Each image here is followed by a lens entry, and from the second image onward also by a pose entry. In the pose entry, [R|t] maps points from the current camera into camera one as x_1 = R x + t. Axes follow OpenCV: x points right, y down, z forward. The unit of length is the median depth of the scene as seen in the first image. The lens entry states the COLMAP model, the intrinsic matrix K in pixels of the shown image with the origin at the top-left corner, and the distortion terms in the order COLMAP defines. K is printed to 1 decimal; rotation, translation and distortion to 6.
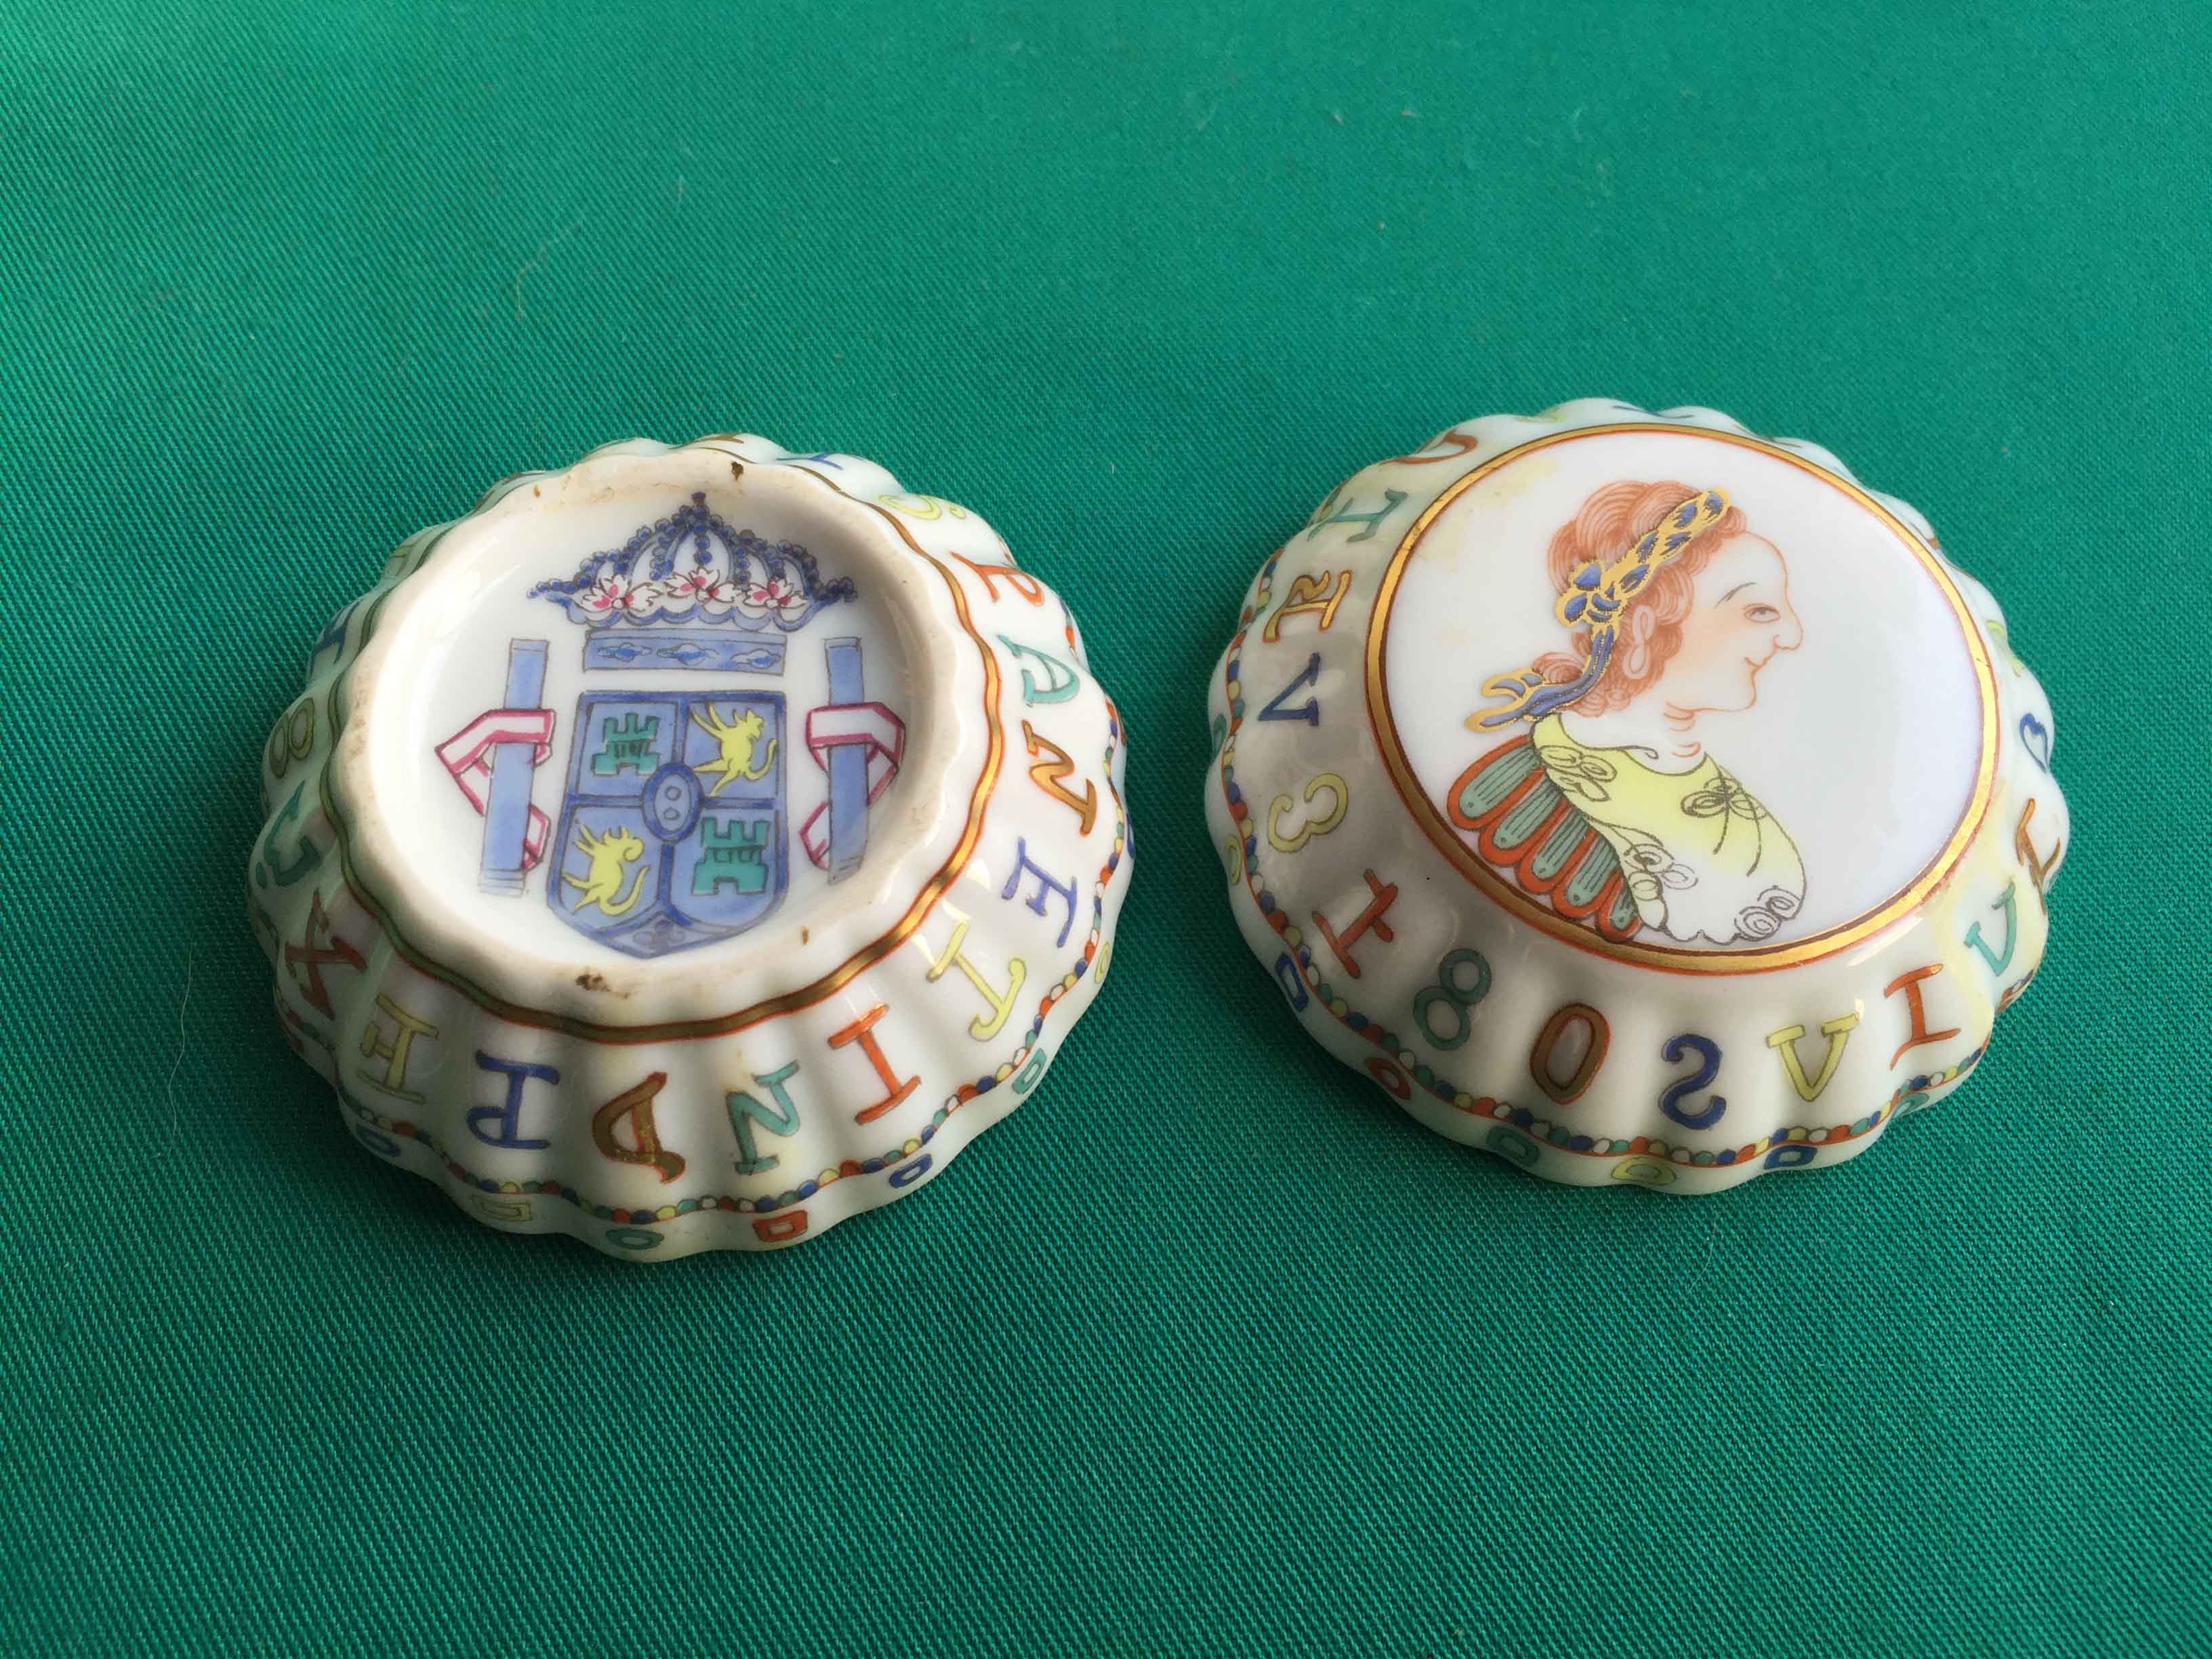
lens RADIAL K [[2001.7, 0, 1106.6], [0, 2001.7, 821.6], [0, 0, 1]] dist [0.078430, -0.102078]
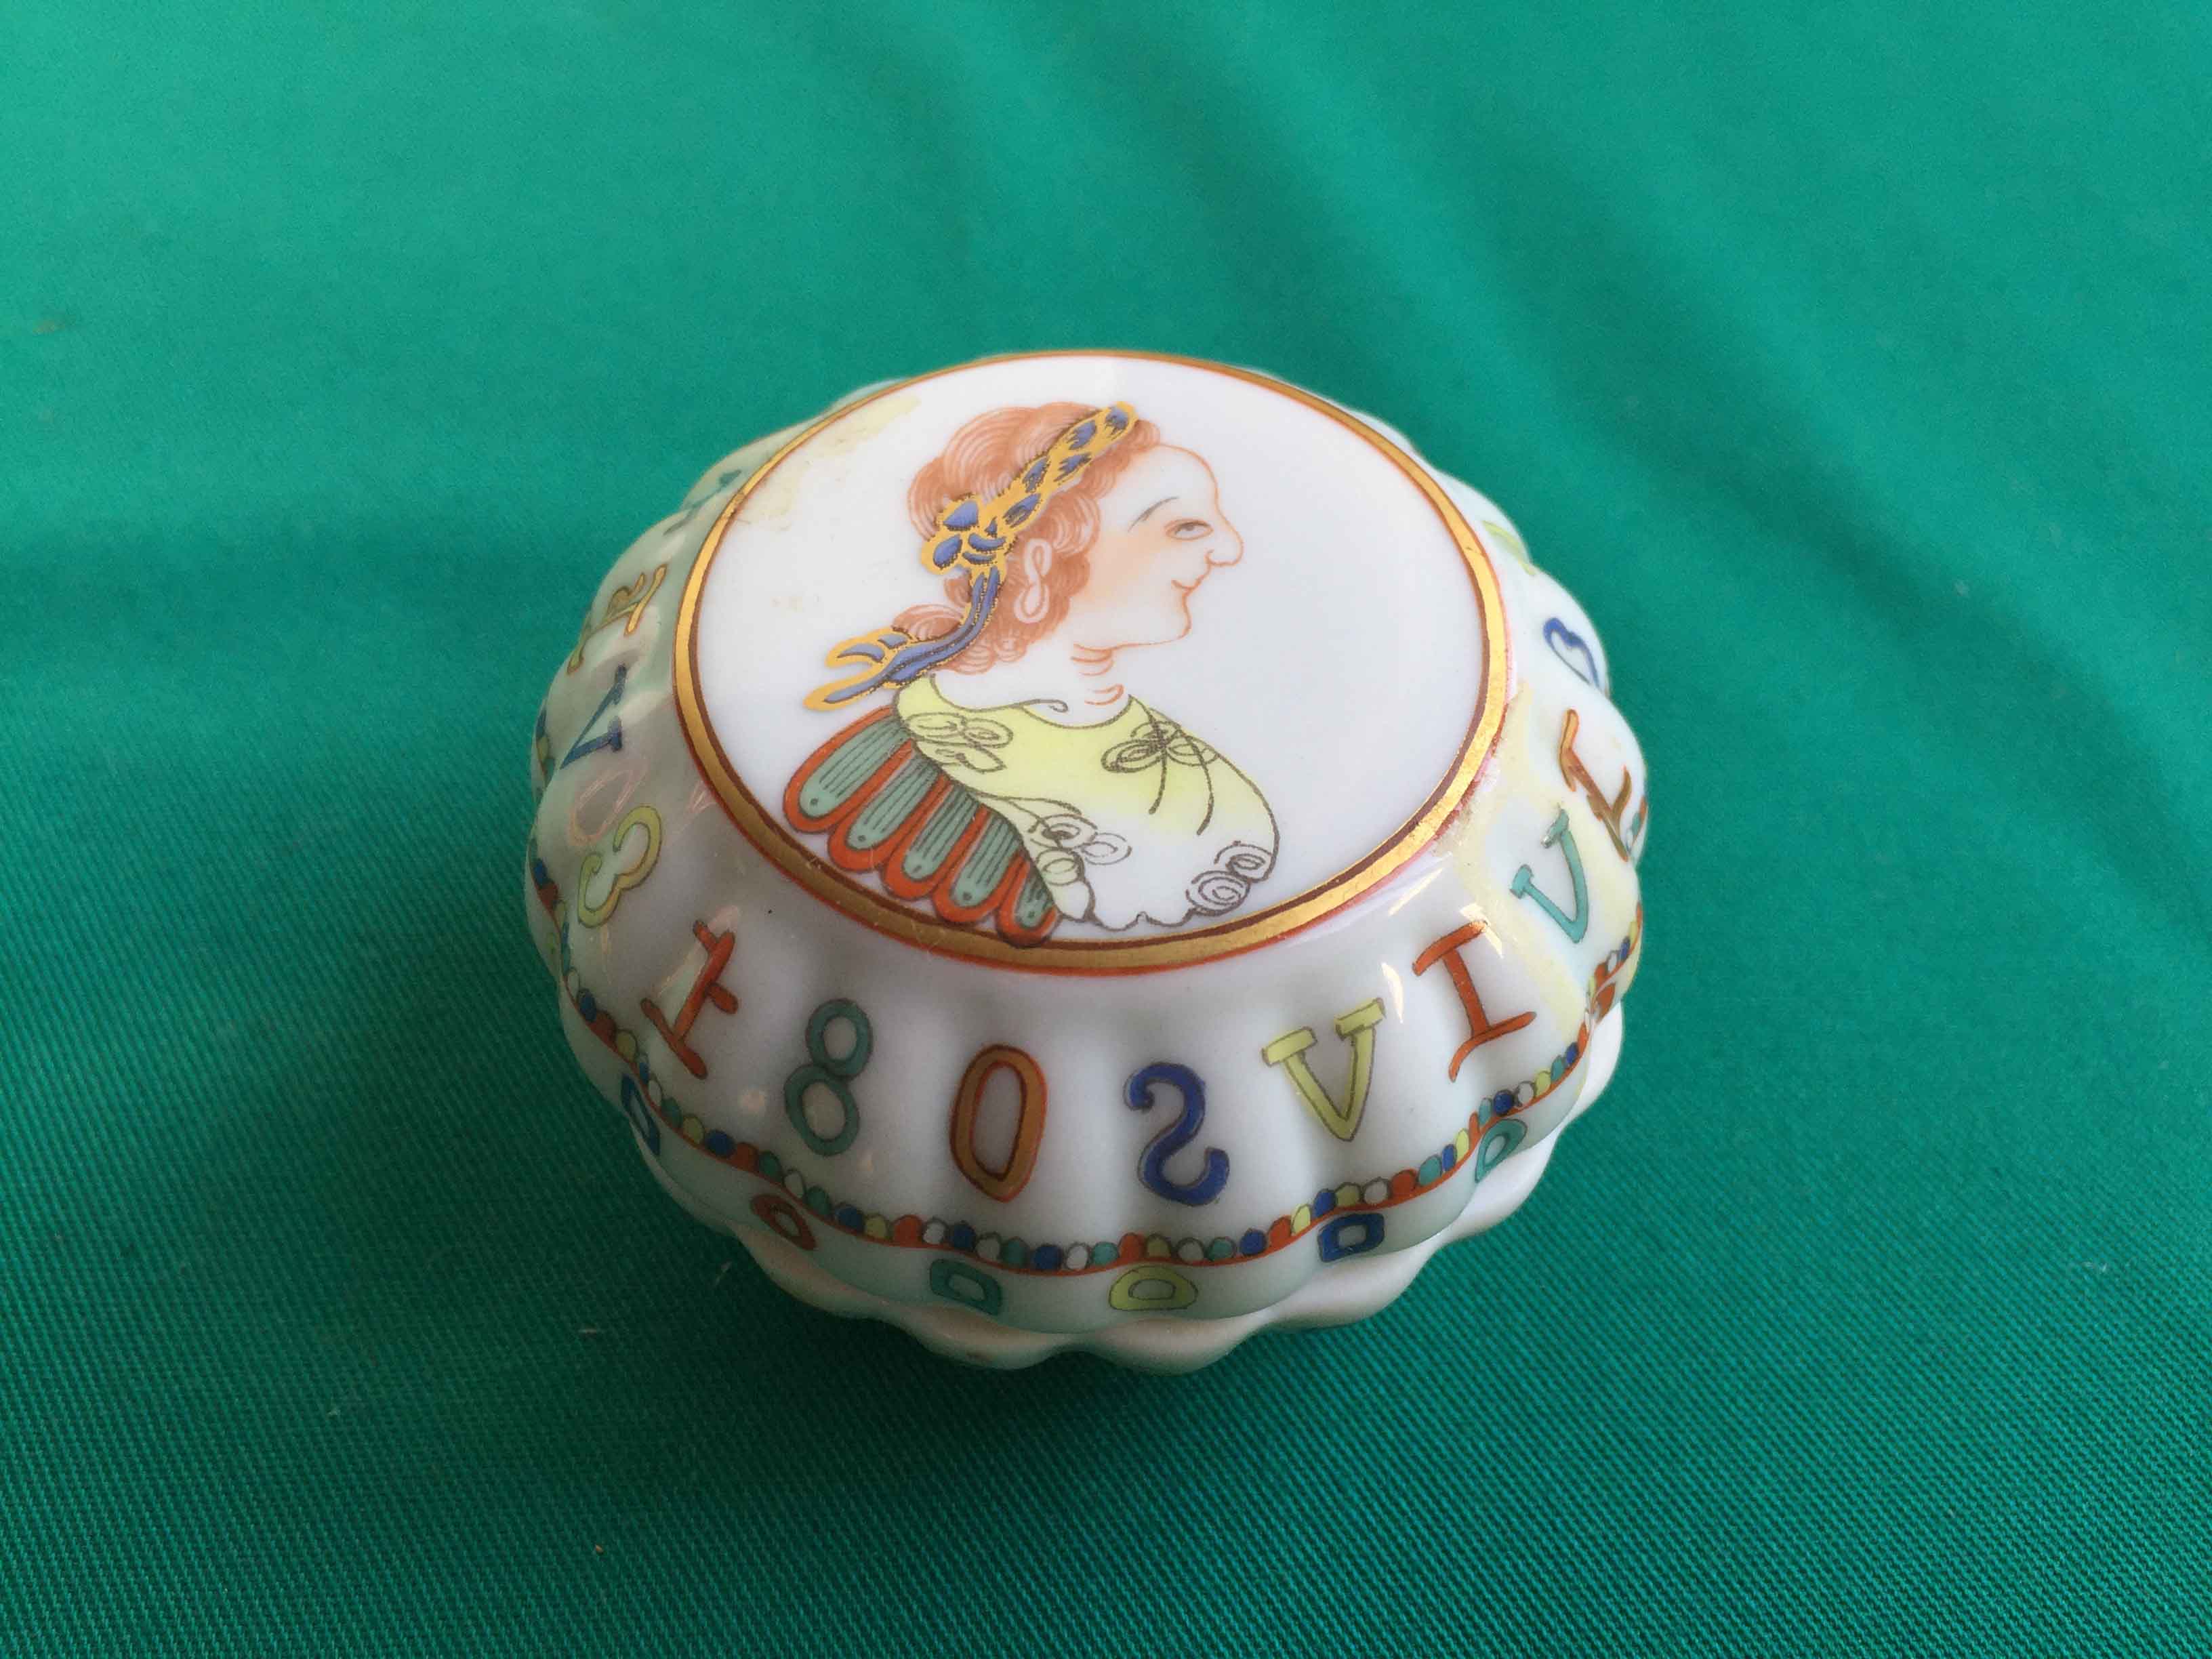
lens RADIAL K [[2001.7, 0, 1106.6], [0, 2001.7, 821.6], [0, 0, 1]] dist [0.078430, -0.102078]
pose [[0.984306, -0.143588, 0.102590, 0.223480], [0.161728, 0.966598, -0.198828, 0.168289], [-0.070615, 0.212299, 0.974650, 0.316367]]
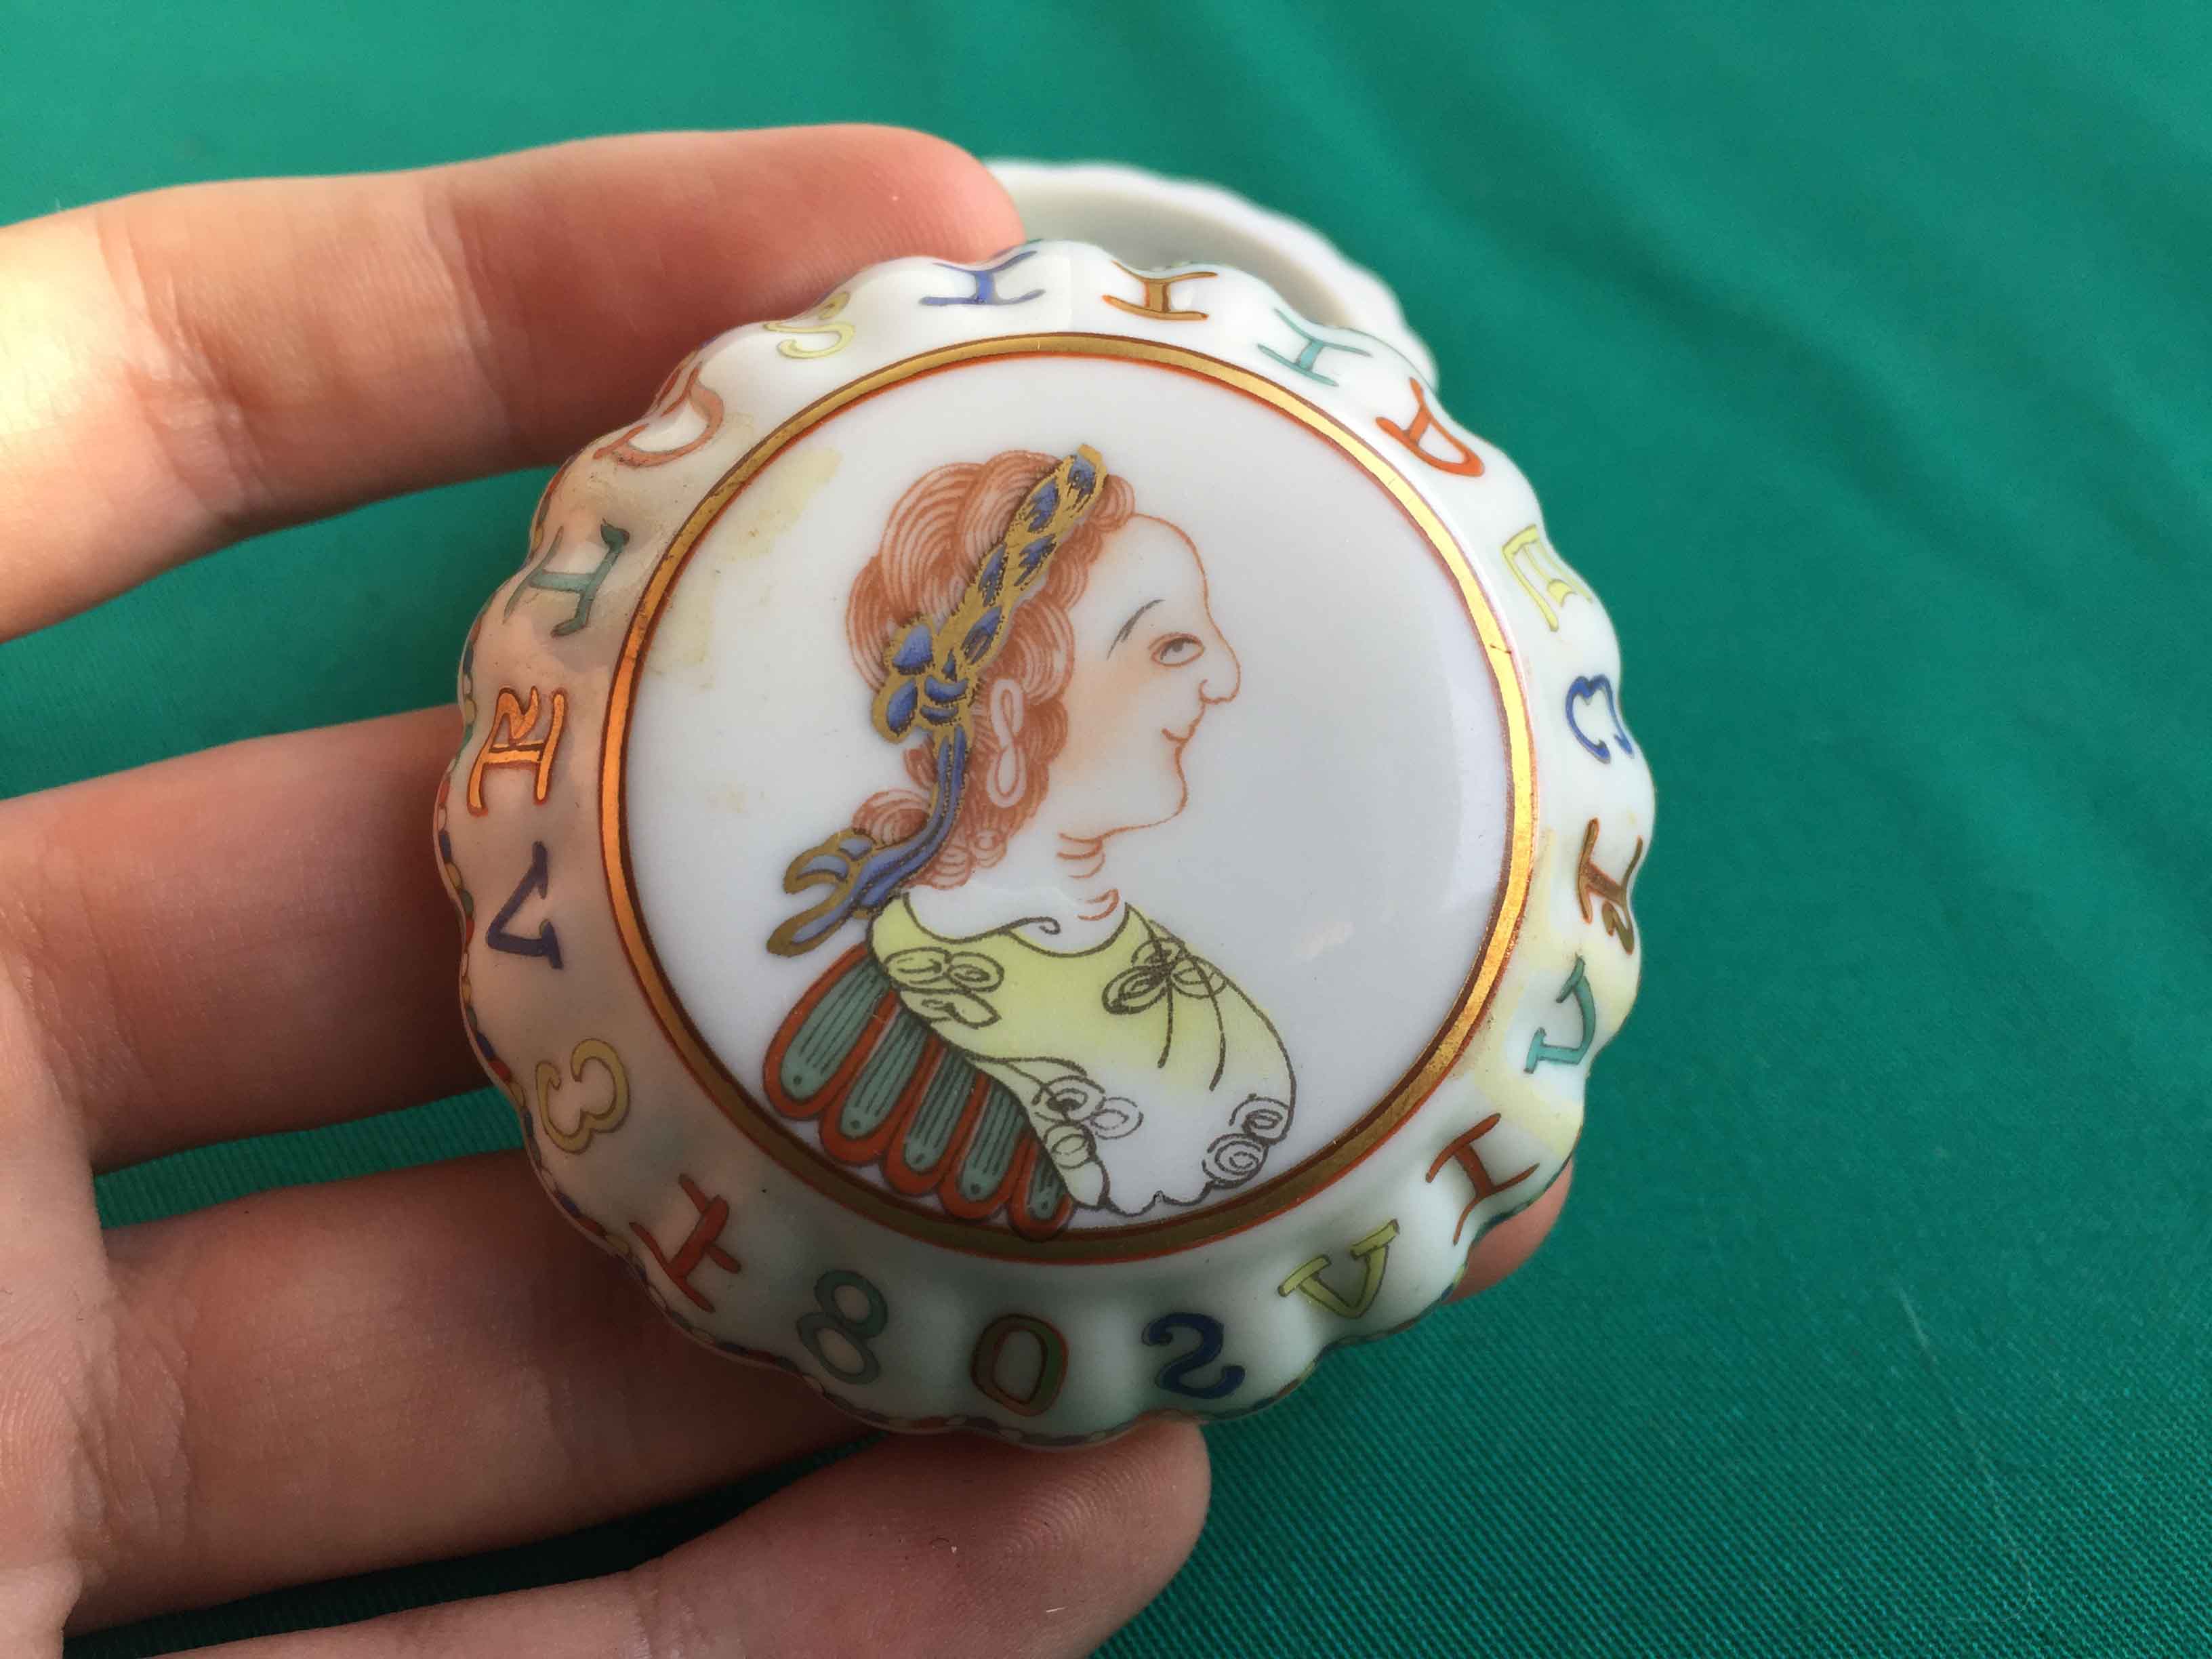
lens RADIAL K [[2001.7, 0, 1106.6], [0, 2001.7, 821.6], [0, 0, 1]] dist [0.078430, -0.102078]
pose [[0.967100, -0.239585, 0.085542, 0.259884], [0.202610, 0.928720, 0.310529, -0.290686], [-0.153843, -0.282981, 0.946707, 0.406373]]
